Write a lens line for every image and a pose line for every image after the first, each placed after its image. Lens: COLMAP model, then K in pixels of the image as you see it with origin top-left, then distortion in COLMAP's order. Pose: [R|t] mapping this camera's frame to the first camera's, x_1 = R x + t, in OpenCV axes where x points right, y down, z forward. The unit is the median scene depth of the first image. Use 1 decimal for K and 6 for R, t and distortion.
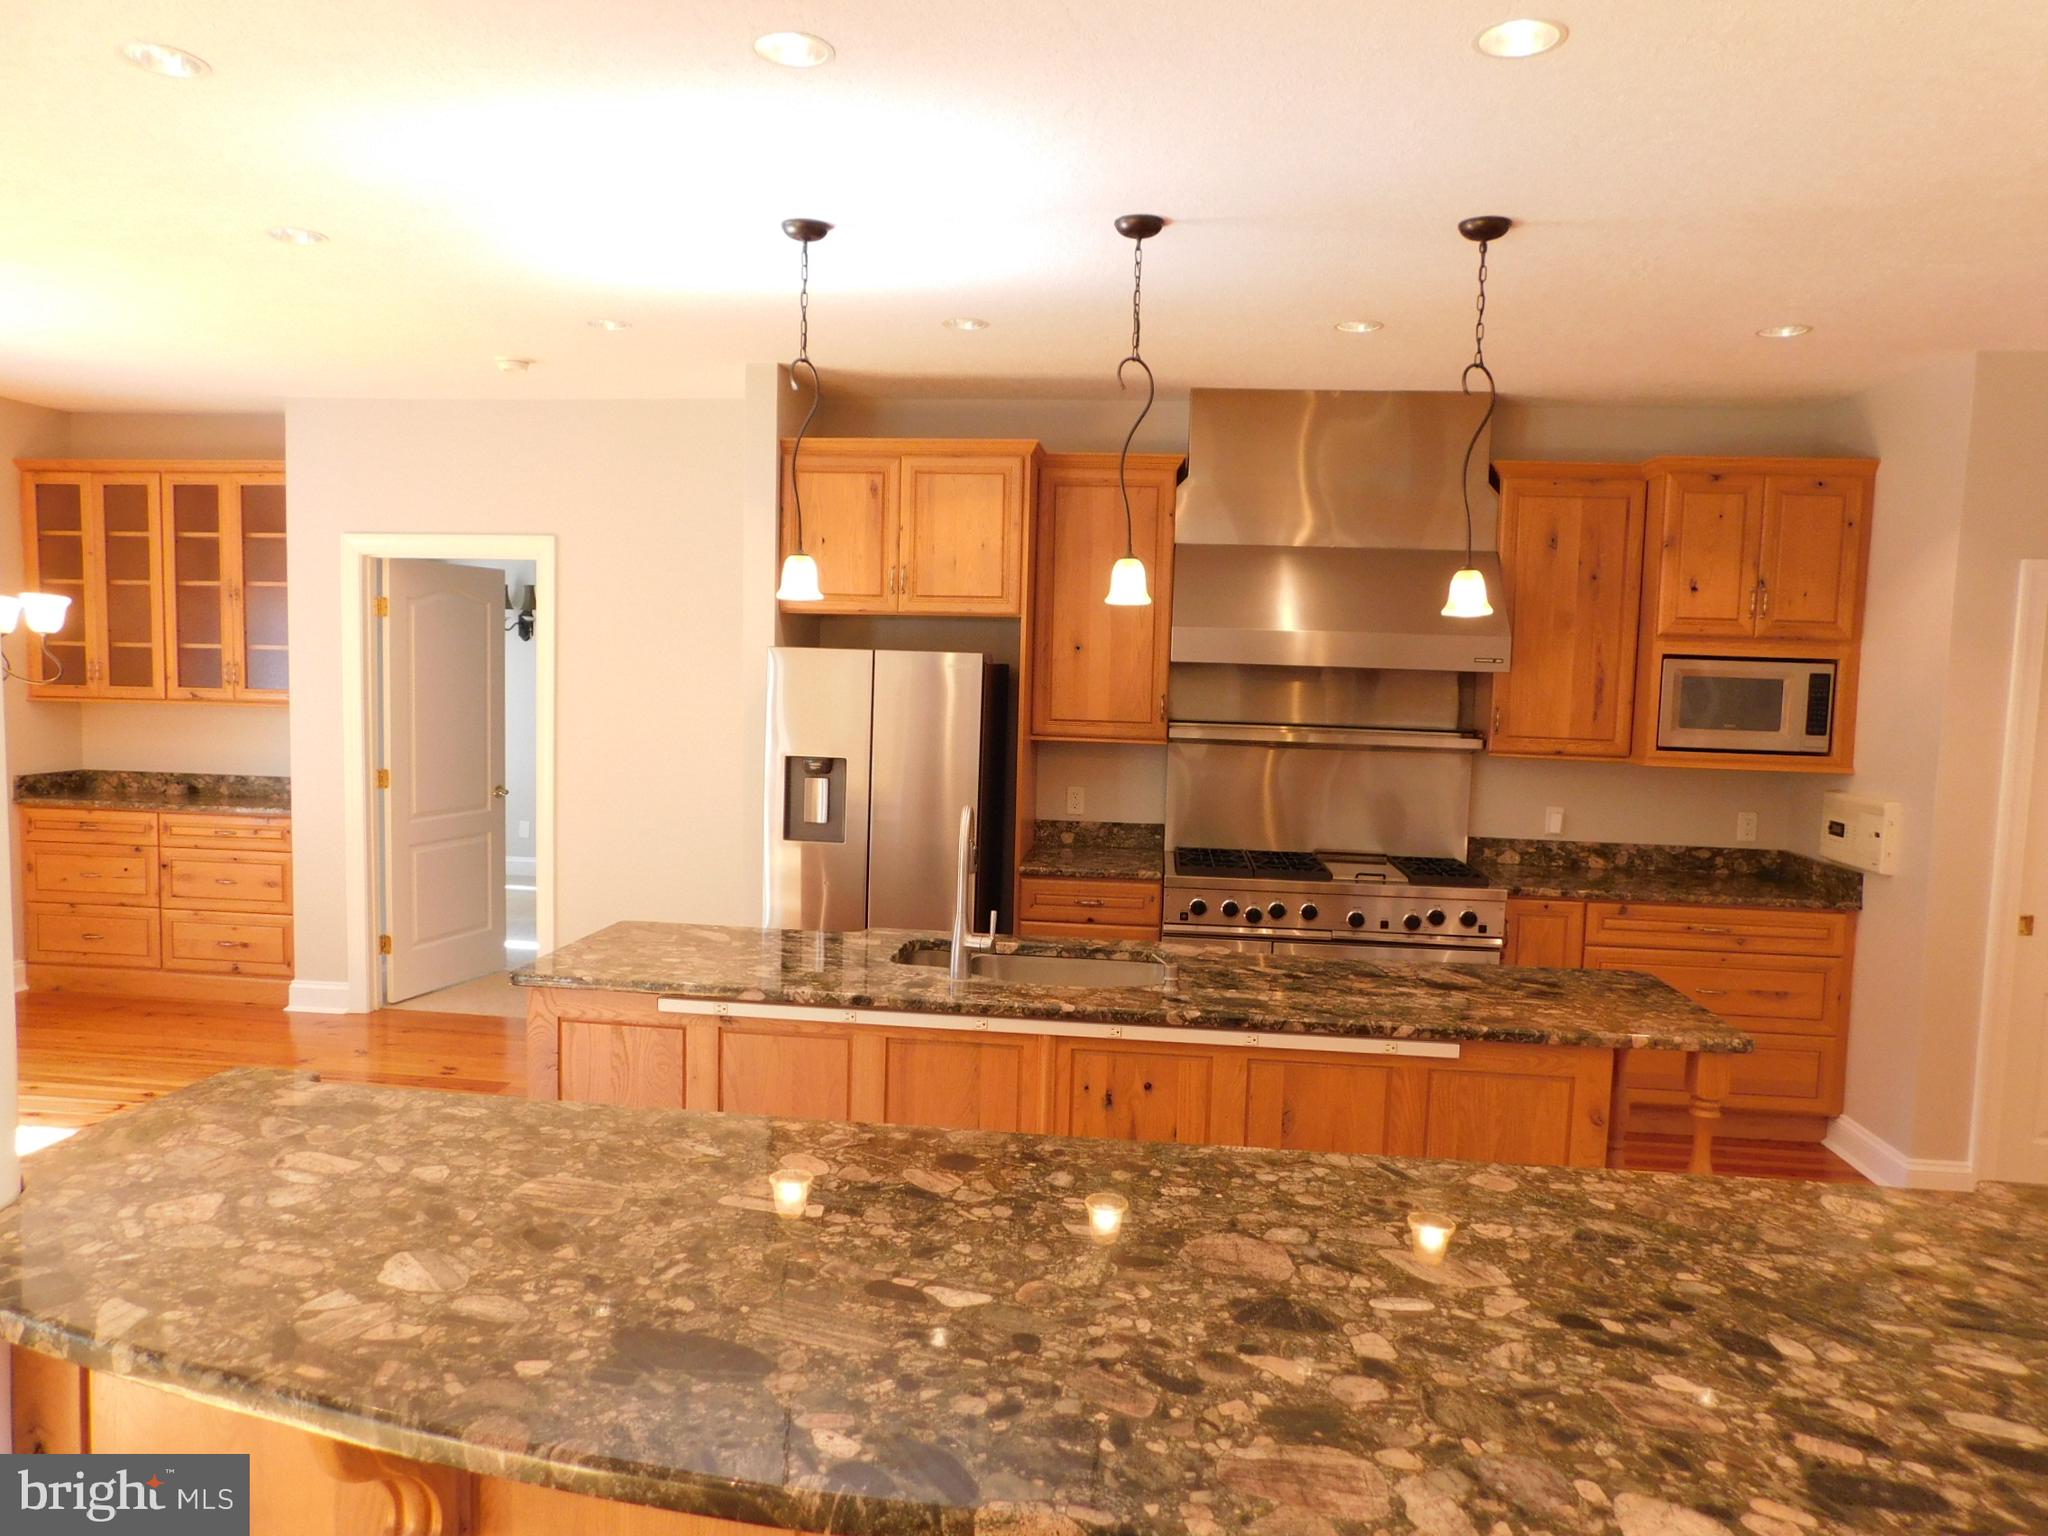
lens RADIAL K [[1421.3, 0, 997.4], [0, 1421.3, 769.3], [0, 0, 1]] dist [-0.043526, 0.037797]
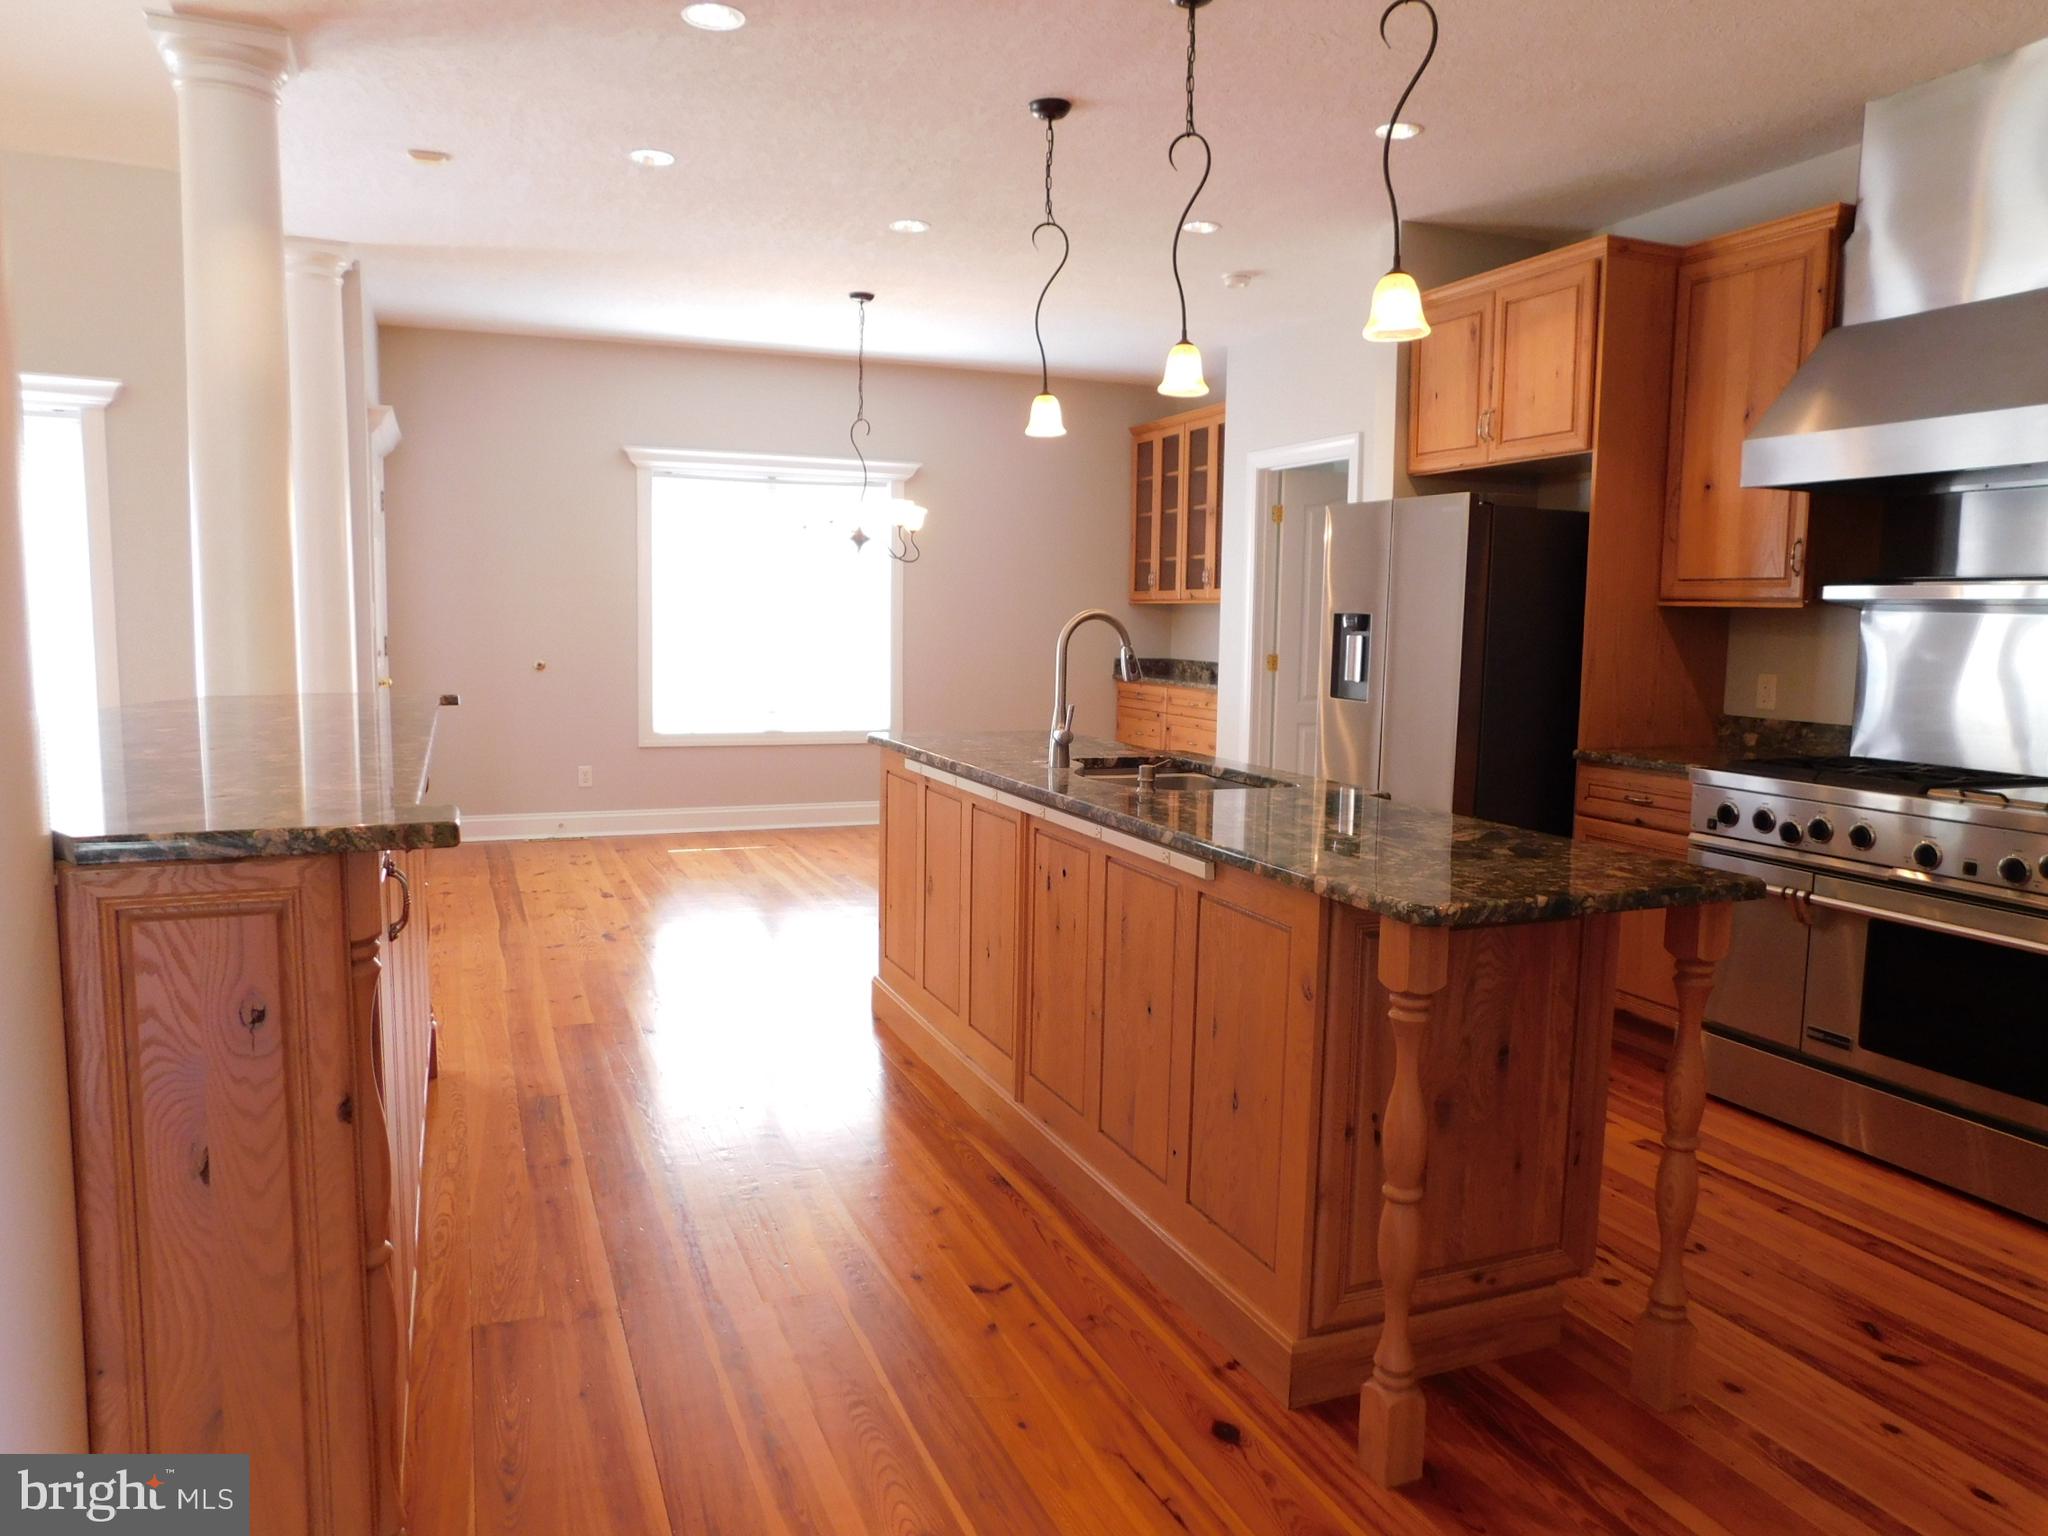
lens RADIAL K [[1421.3, 0, 997.4], [0, 1421.3, 769.3], [0, 0, 1]] dist [-0.043526, 0.037797]
pose [[0.470431, 0.081608, -0.878655, 0.537777], [-0.078852, 0.995619, 0.050255, 0.058837], [0.878907, 0.045642, 0.474805, 0.271745]]
